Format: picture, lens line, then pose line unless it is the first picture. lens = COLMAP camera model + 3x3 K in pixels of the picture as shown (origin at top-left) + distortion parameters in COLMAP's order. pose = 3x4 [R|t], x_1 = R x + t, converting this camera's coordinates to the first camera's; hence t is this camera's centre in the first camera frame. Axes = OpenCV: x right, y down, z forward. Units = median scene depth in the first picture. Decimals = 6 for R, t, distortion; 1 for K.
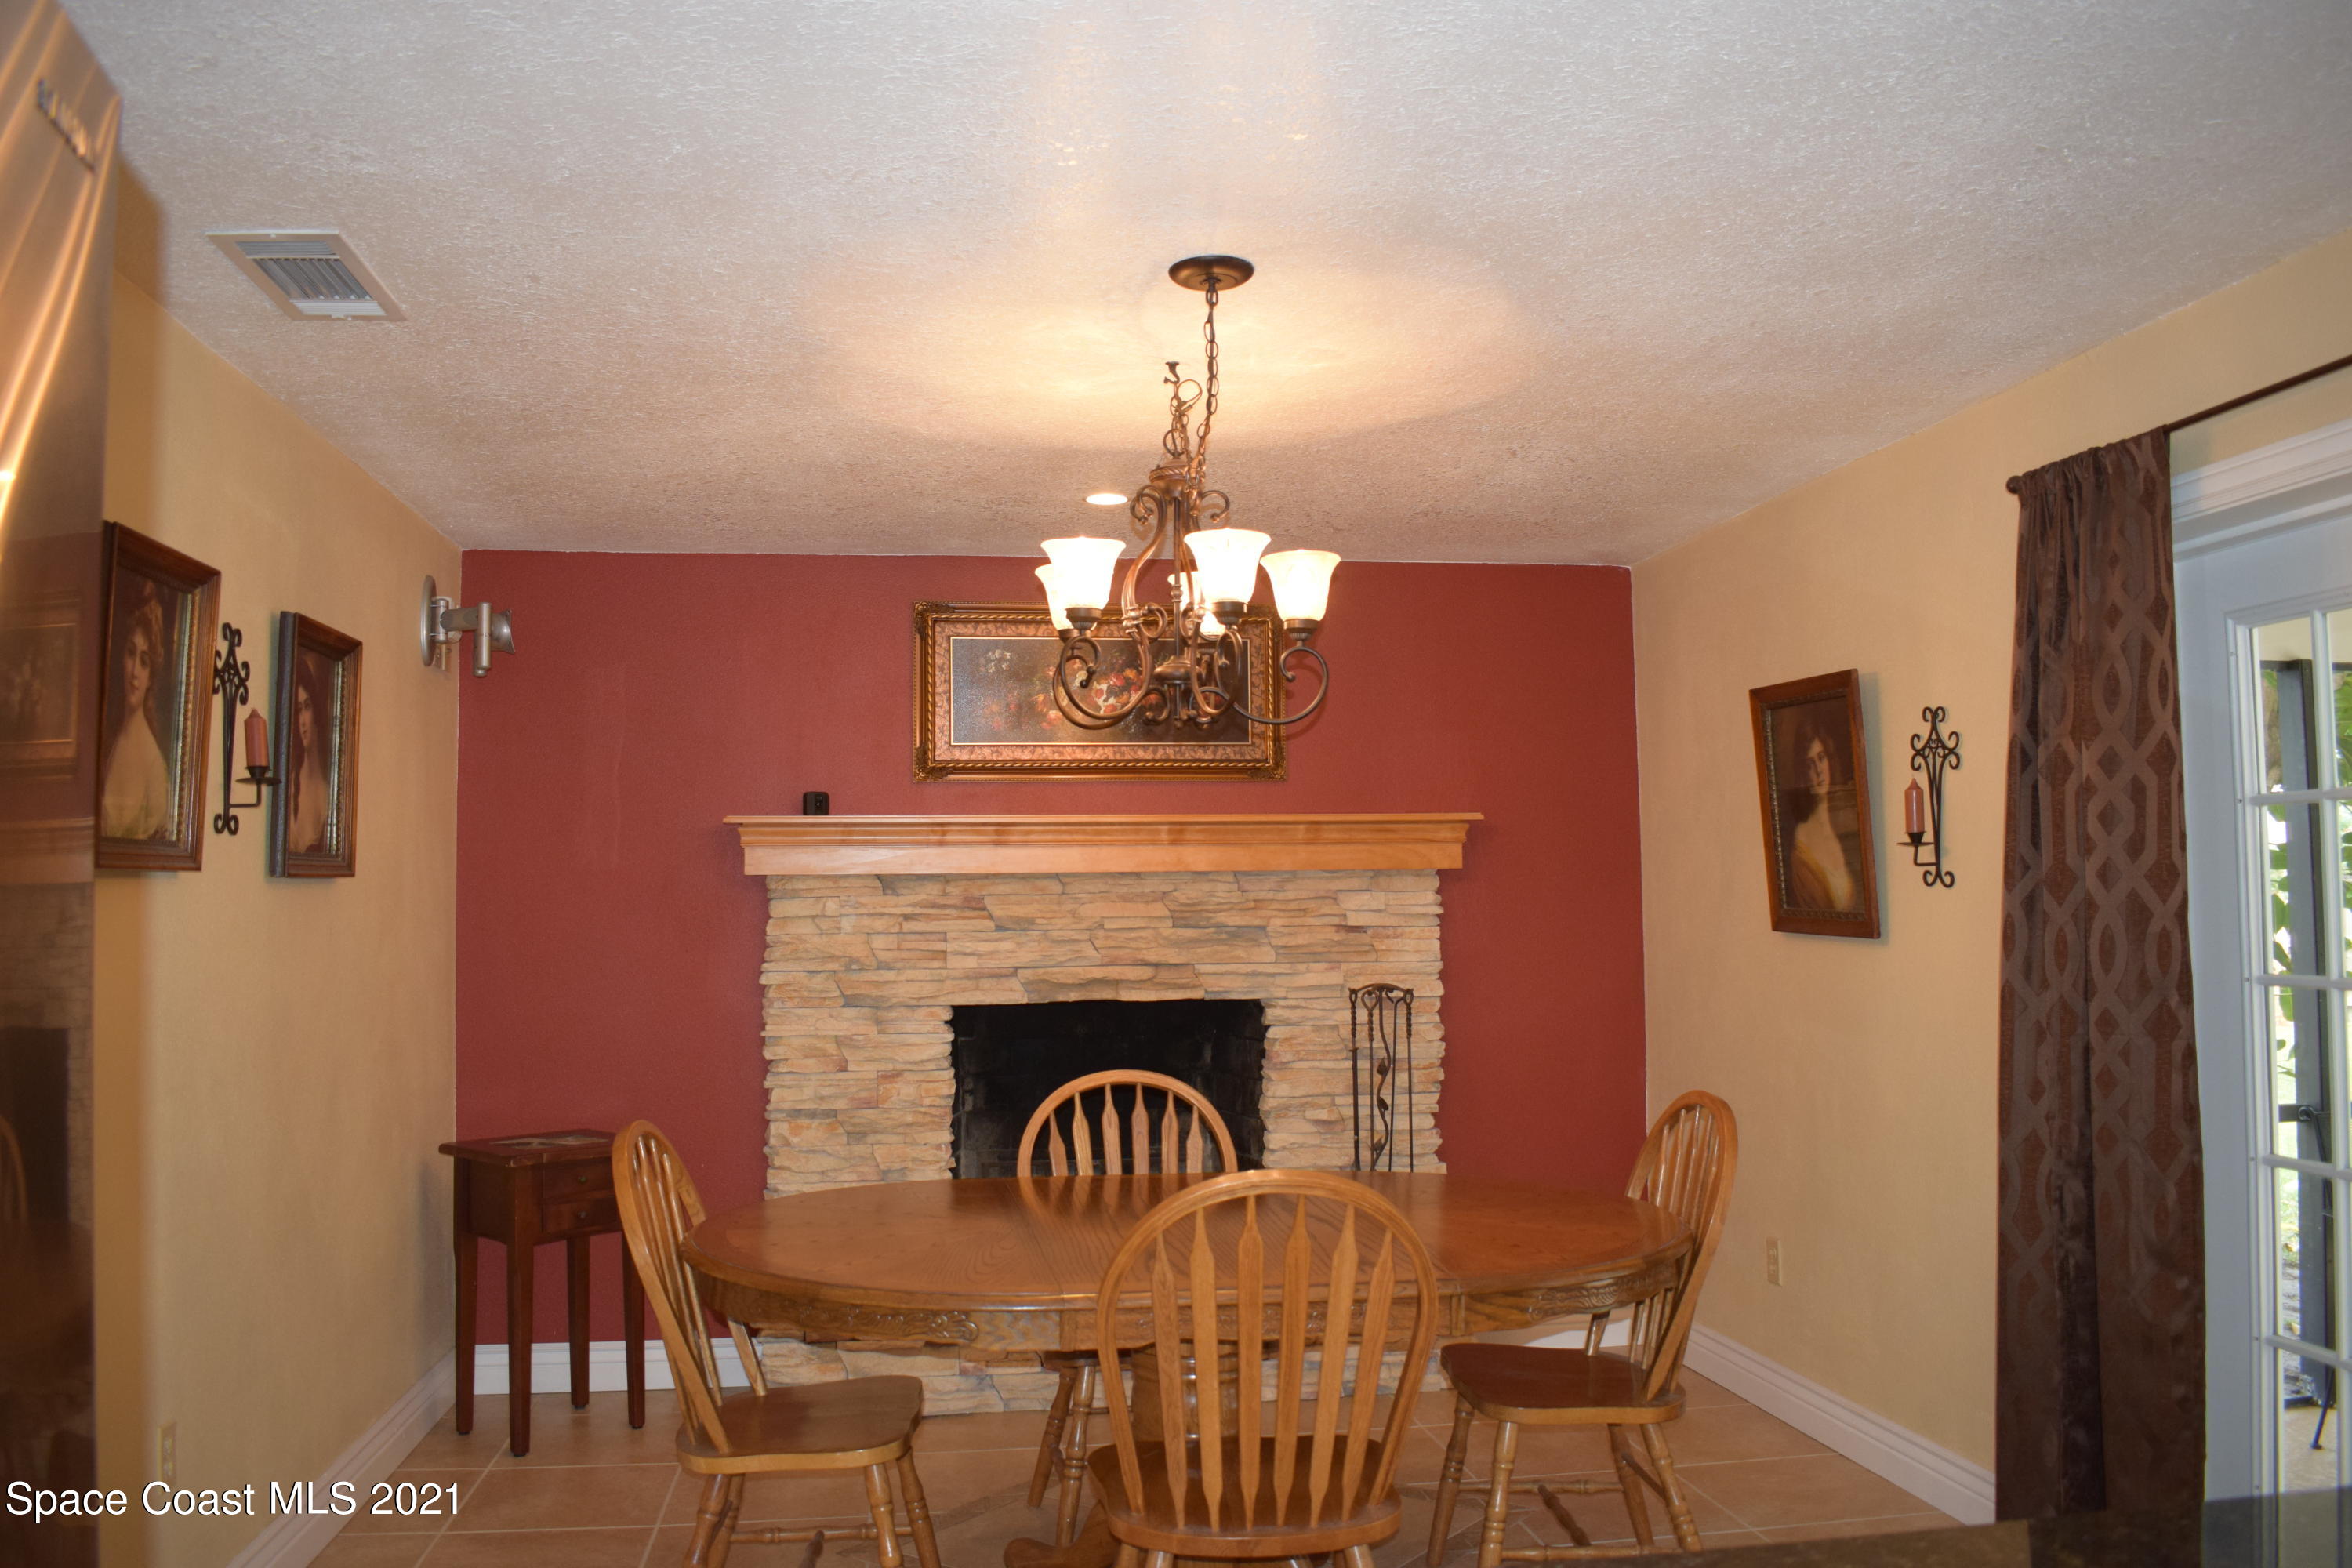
lens RADIAL K [[1841.3, 0, 1168.9], [0, 1841.3, 783.3], [0, 0, 1]] dist [-0.093670, 0.010773]
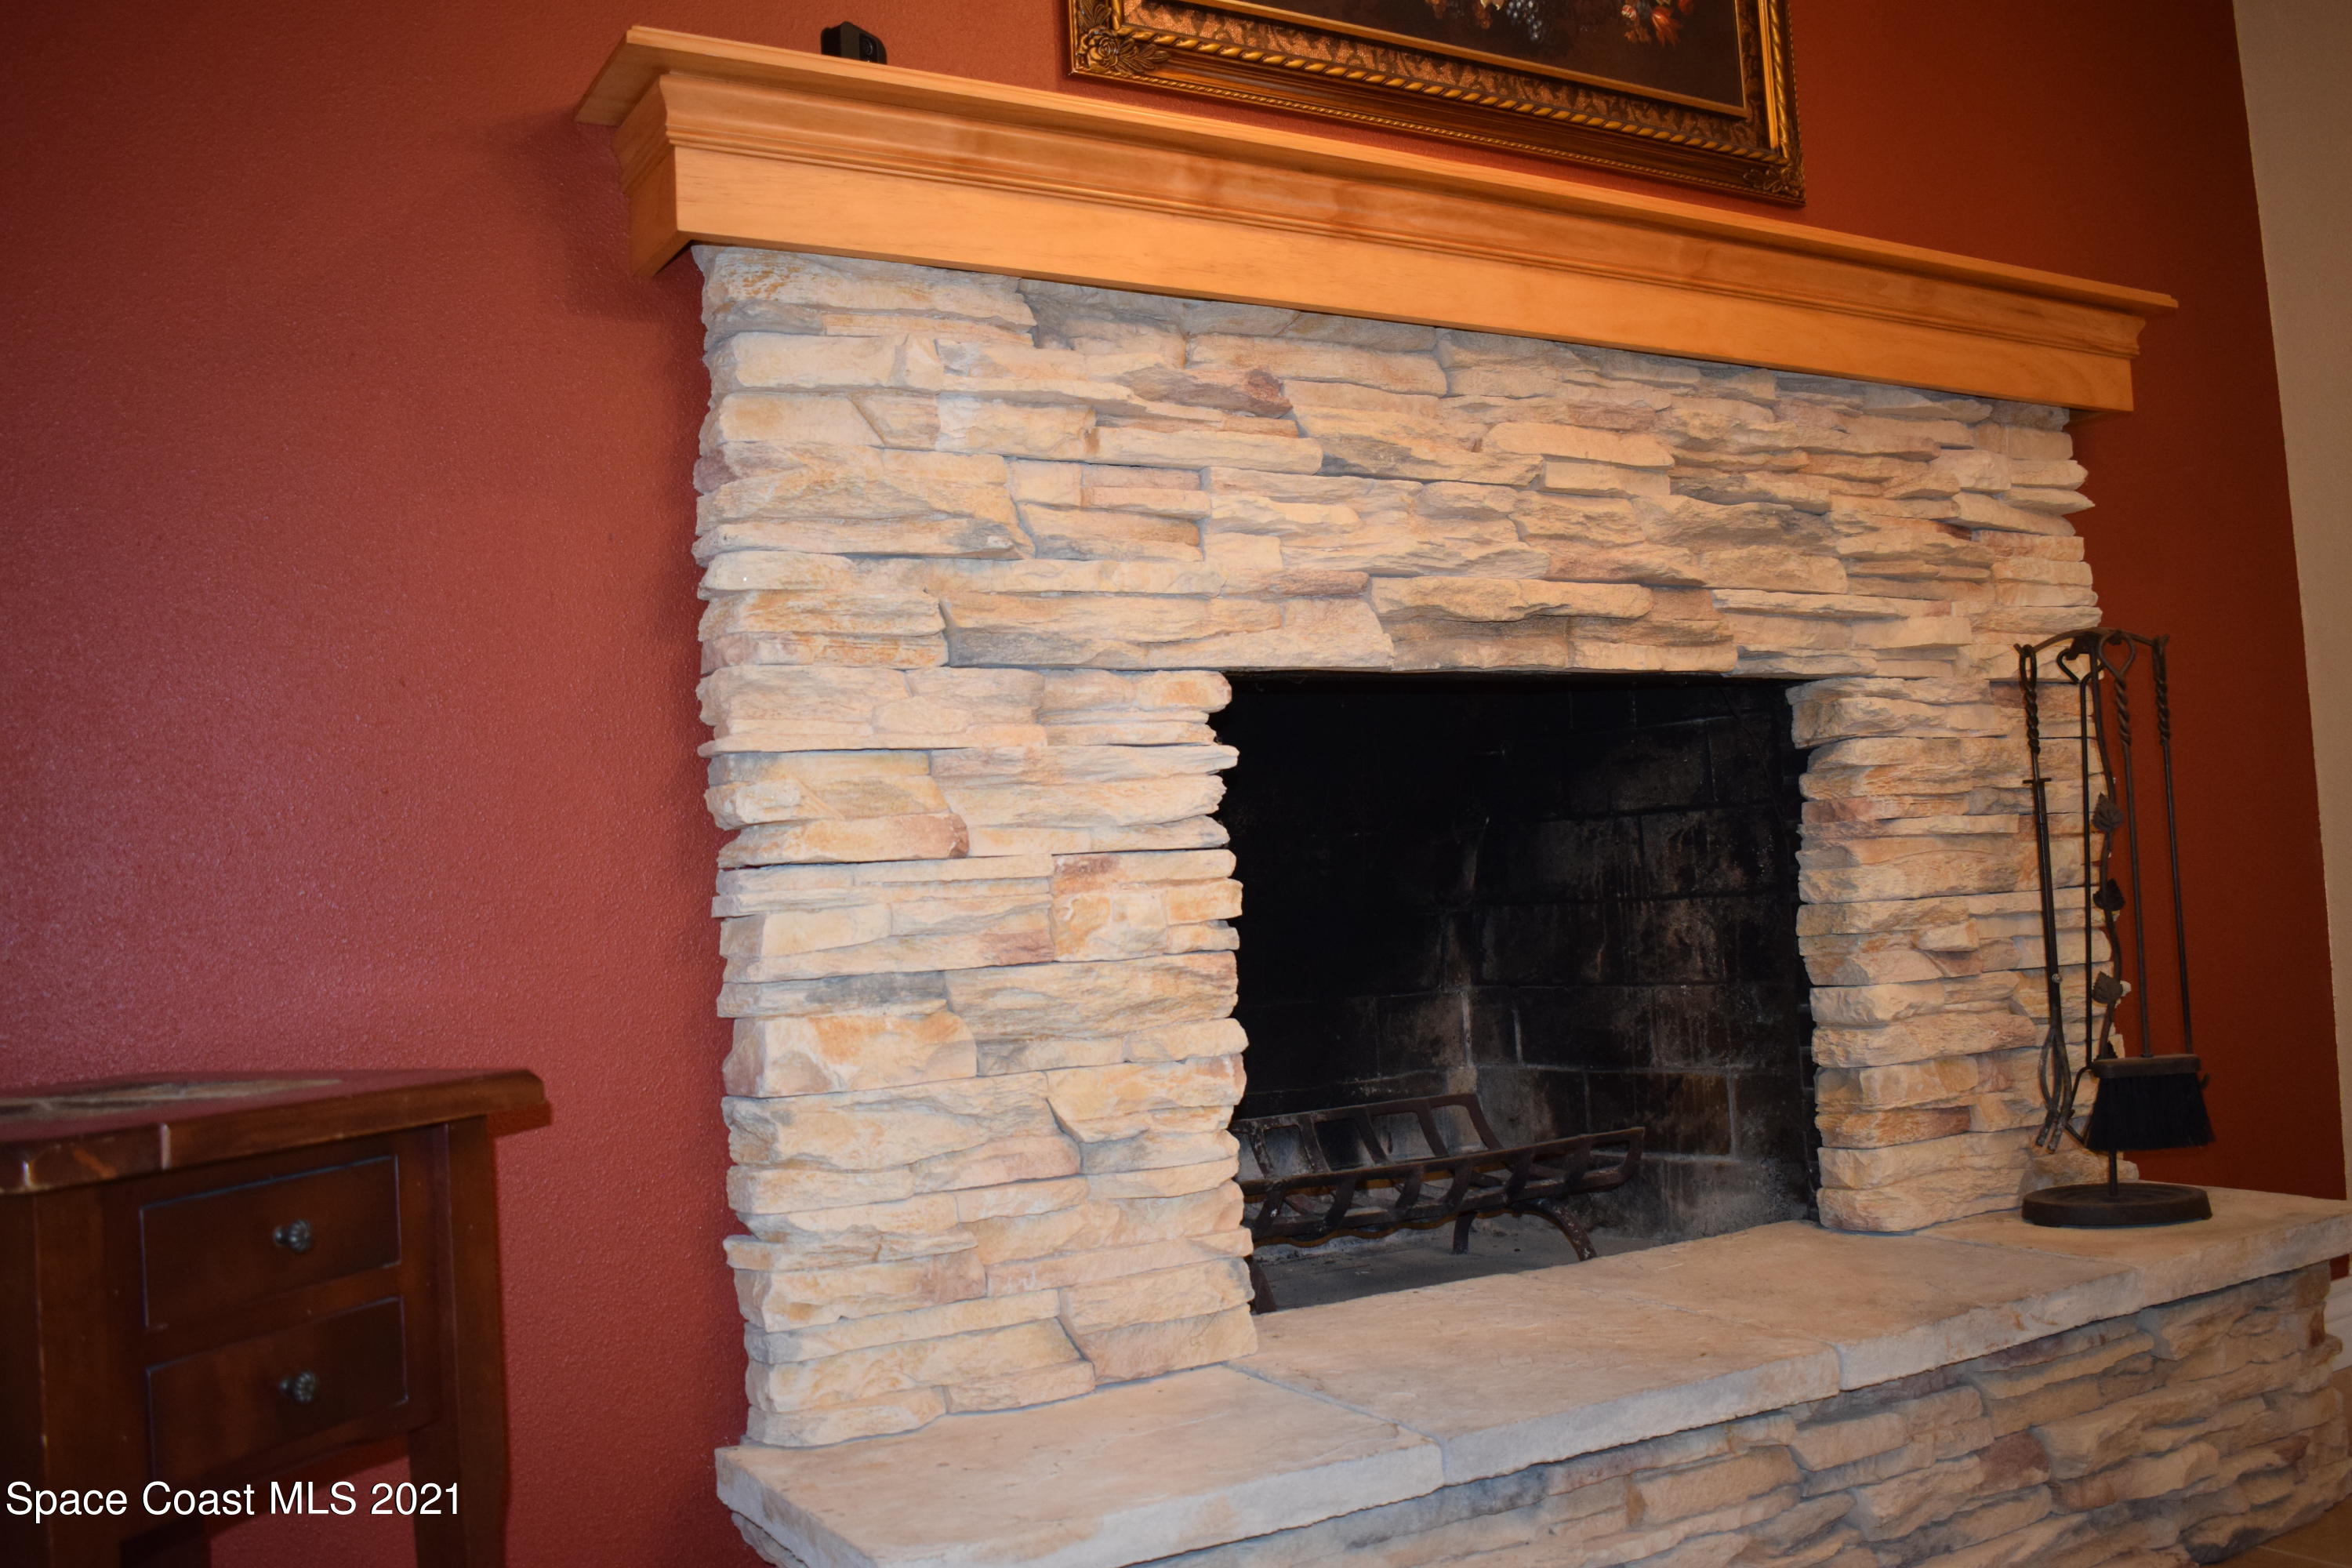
lens RADIAL K [[2036.1, 0, 1175.0], [0, 2036.1, 788.9], [0, 0, 1]] dist [-0.060375, 0.002683]
pose [[0.924343, -0.018380, 0.381121, -0.278925], [0.018060, 0.999827, 0.004418, 0.142028], [-0.381136, 0.002799, 0.924515, 0.634526]]
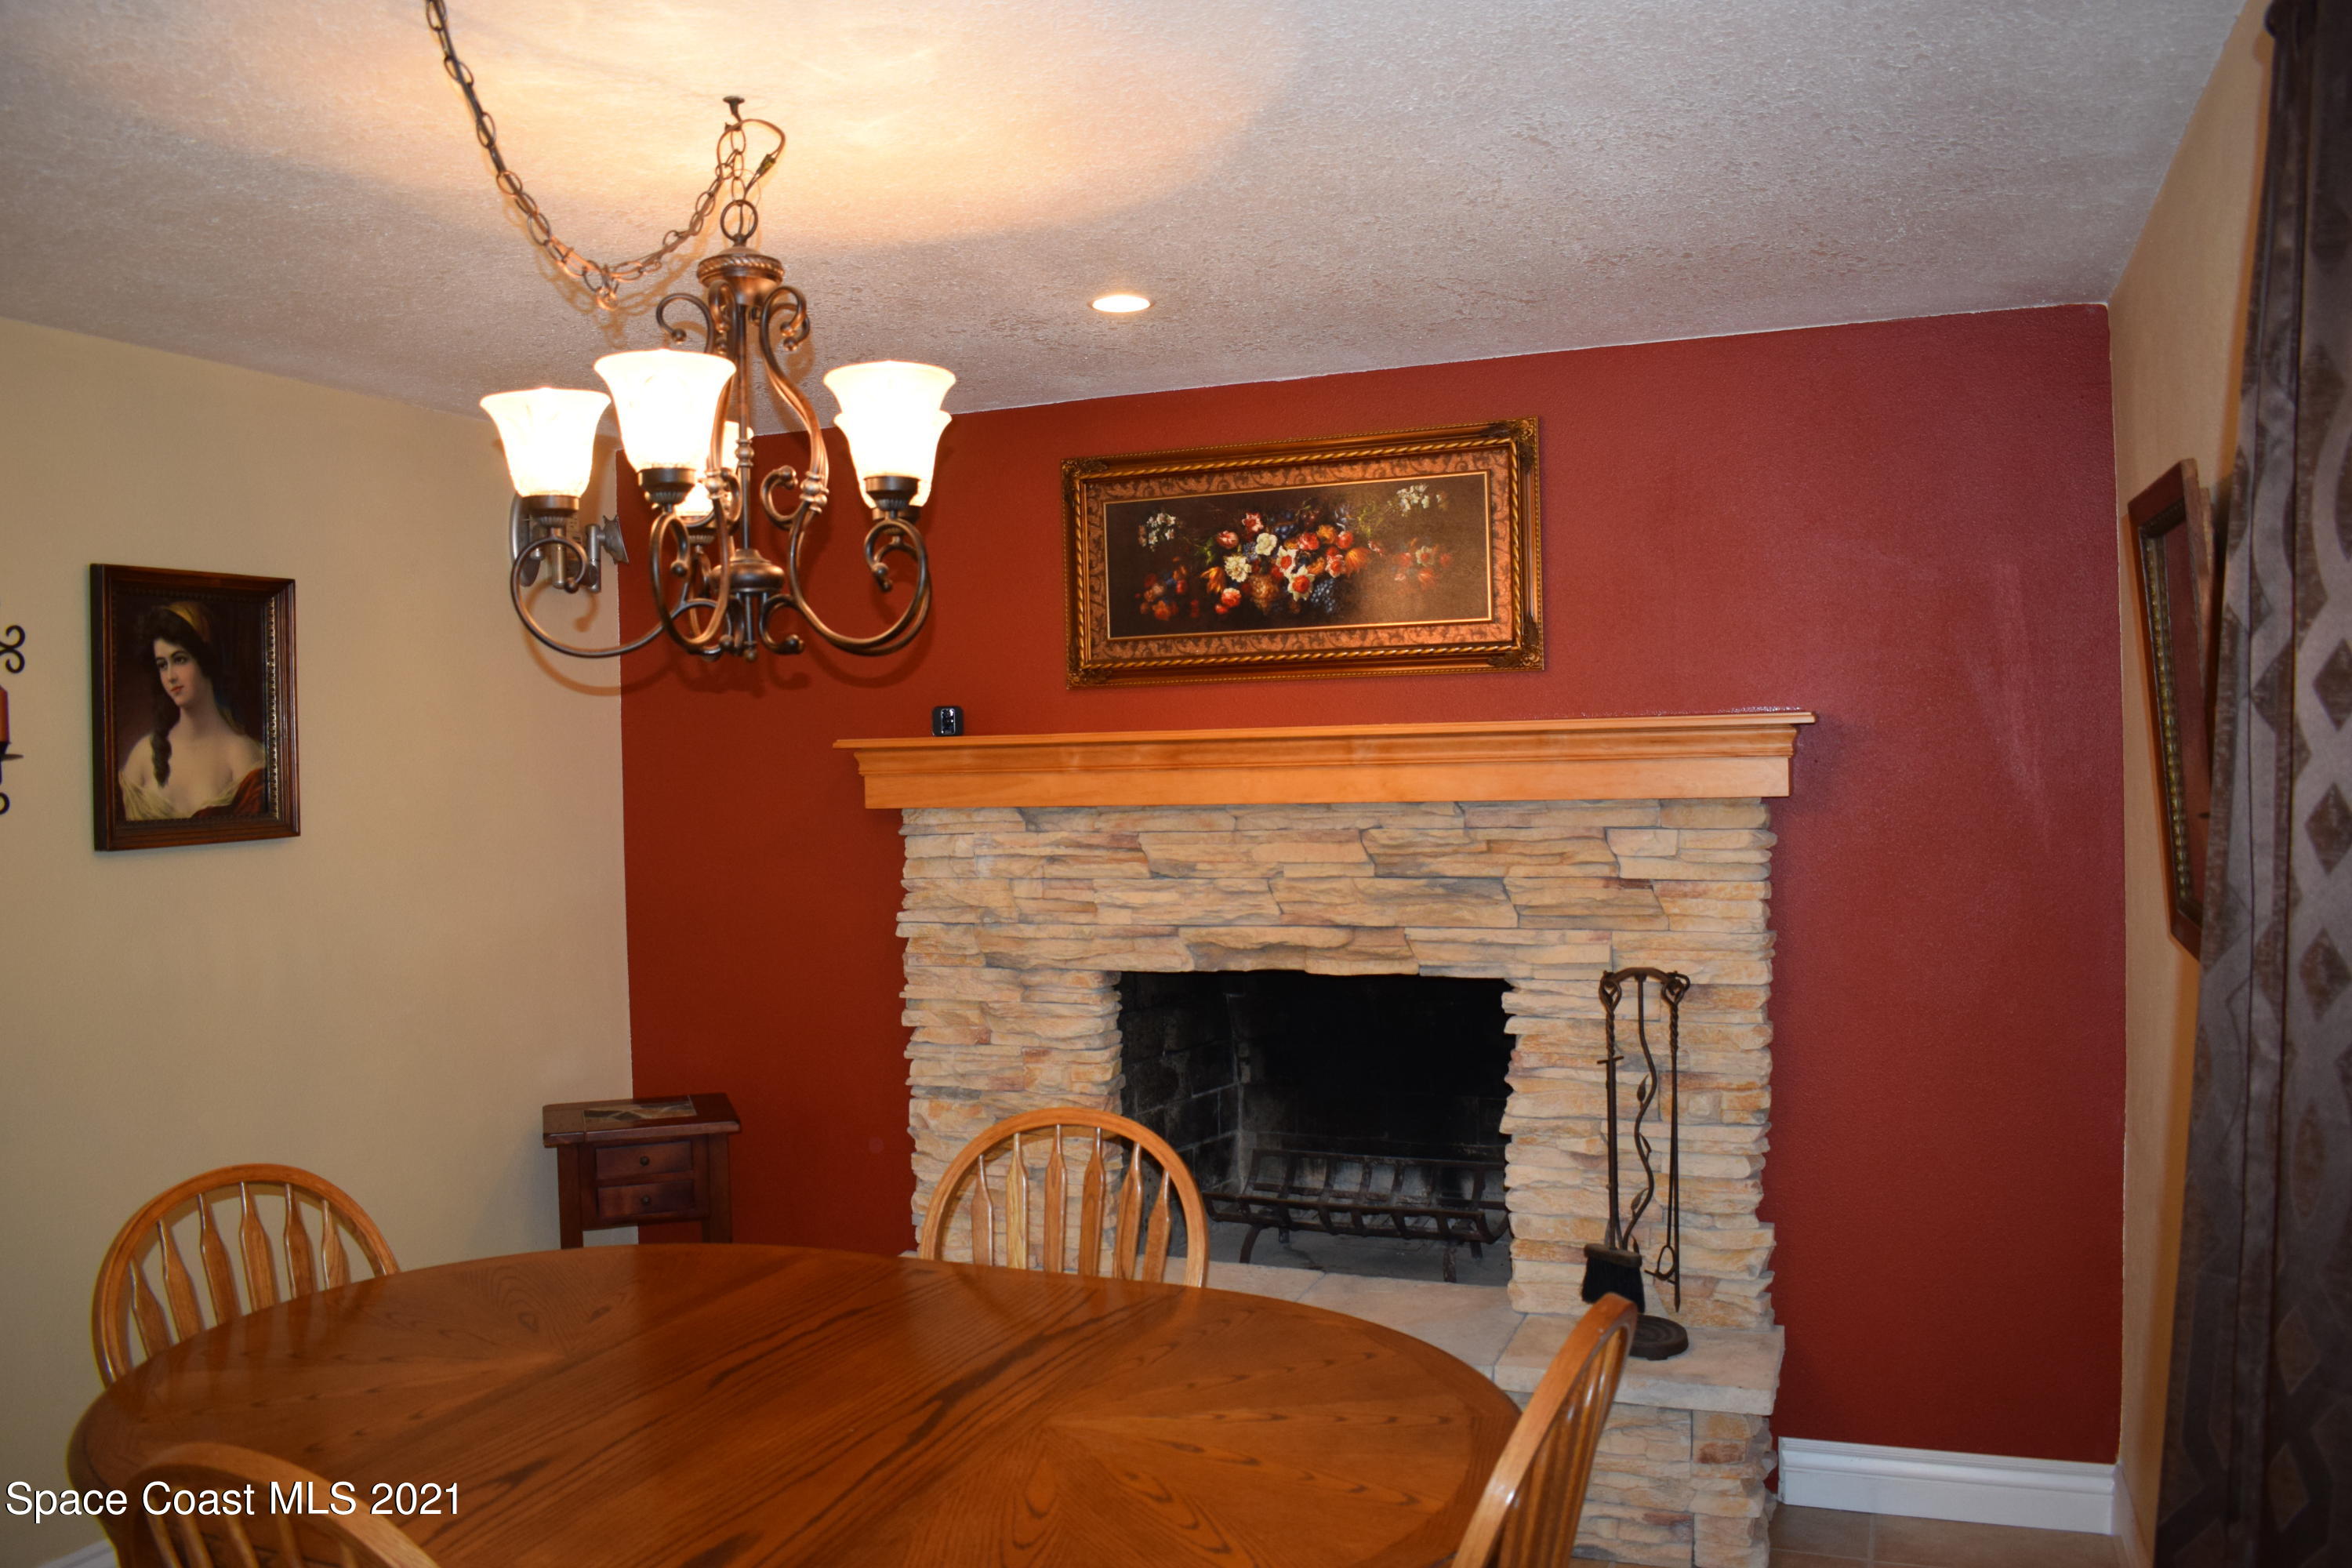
lens RADIAL K [[1841.3, 0, 1161.1], [0, 1841.3, 789.9], [0, 0, 1]] dist [-0.093670, 0.010773]
pose [[0.862716, 0.000192, -0.505688, 0.305199], [0.046830, 0.995672, 0.080270, -0.019619], [0.503515, -0.092932, 0.858974, 0.335116]]
